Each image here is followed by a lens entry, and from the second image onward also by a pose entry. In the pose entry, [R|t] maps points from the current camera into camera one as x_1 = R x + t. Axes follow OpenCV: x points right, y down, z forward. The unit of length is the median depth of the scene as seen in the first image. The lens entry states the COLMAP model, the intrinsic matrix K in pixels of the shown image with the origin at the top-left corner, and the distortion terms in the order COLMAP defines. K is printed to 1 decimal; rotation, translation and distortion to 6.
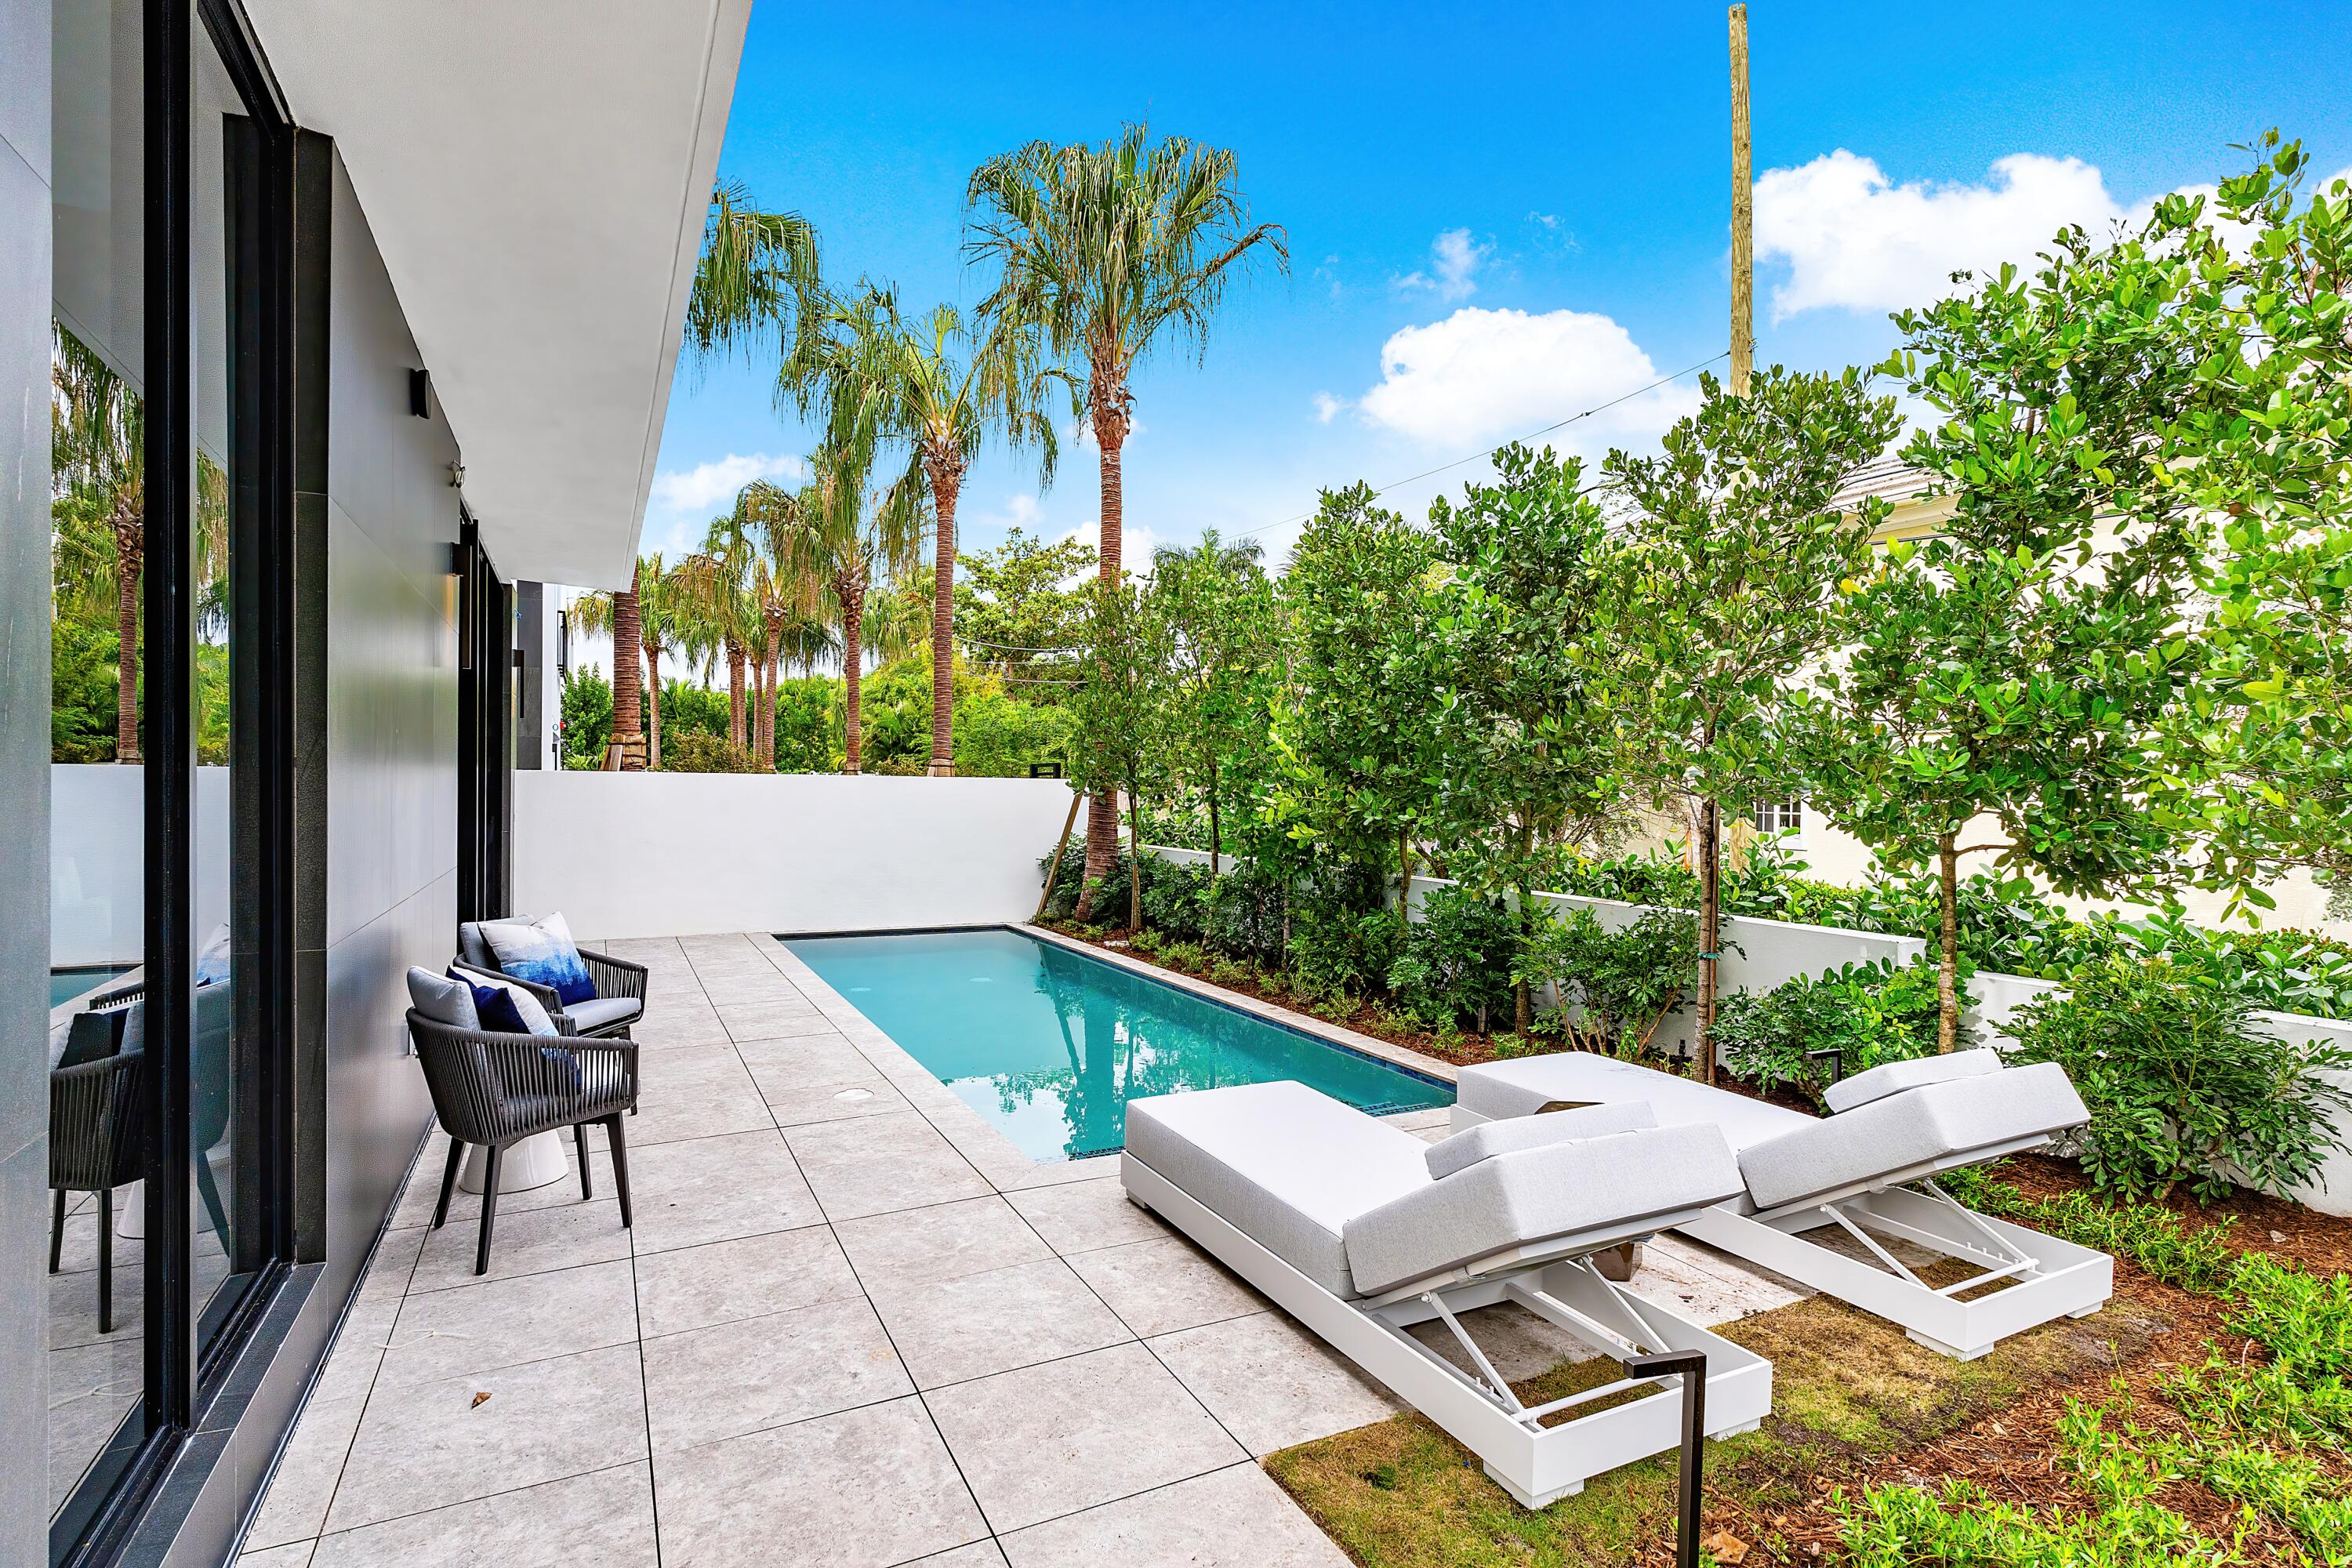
lens RADIAL K [[1153.5, 0, 1130.9], [0, 1153.5, 800.3], [0, 0, 1]] dist [0.002414, -0.001460]
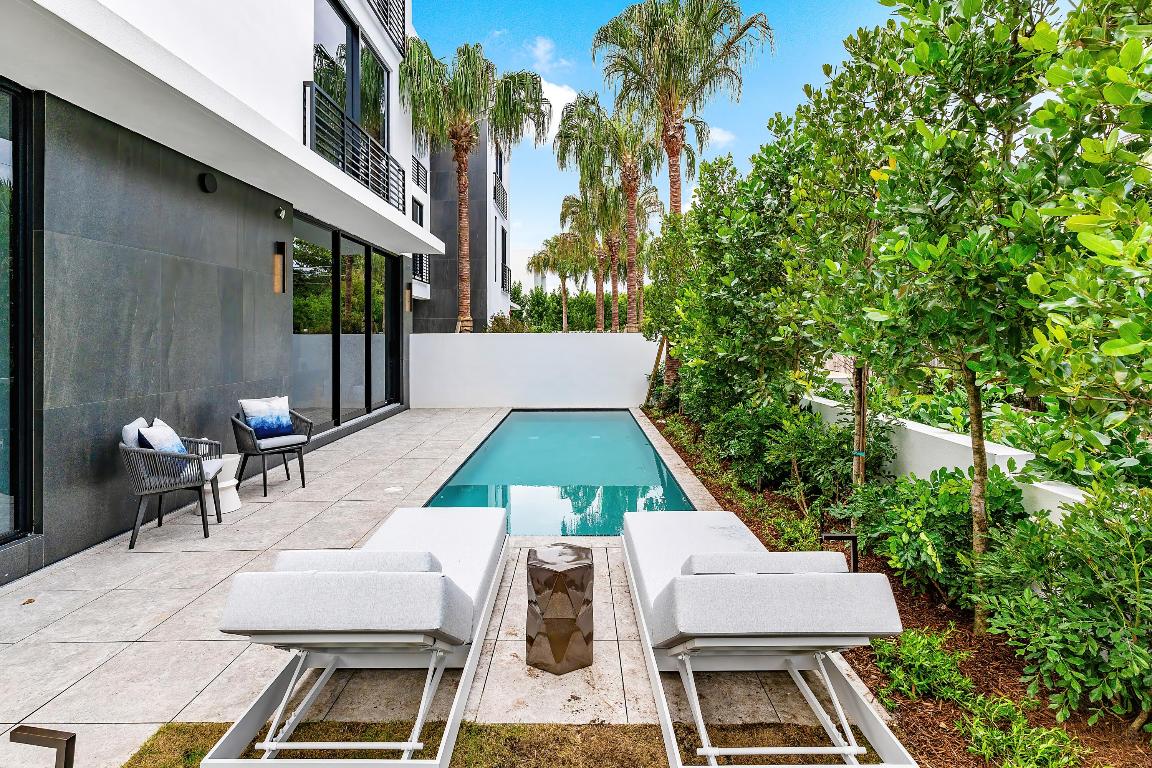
lens RADIAL K [[565.0, 0, 566.4], [0, 565.0, 326.9], [0, 0, 1]] dist [0.002414, -0.001460]
pose [[0.891077, -0.024440, -0.453194, 0.276896], [0.011186, 0.999428, -0.031904, 0.000465], [0.453715, 0.023359, 0.890841, 0.129693]]
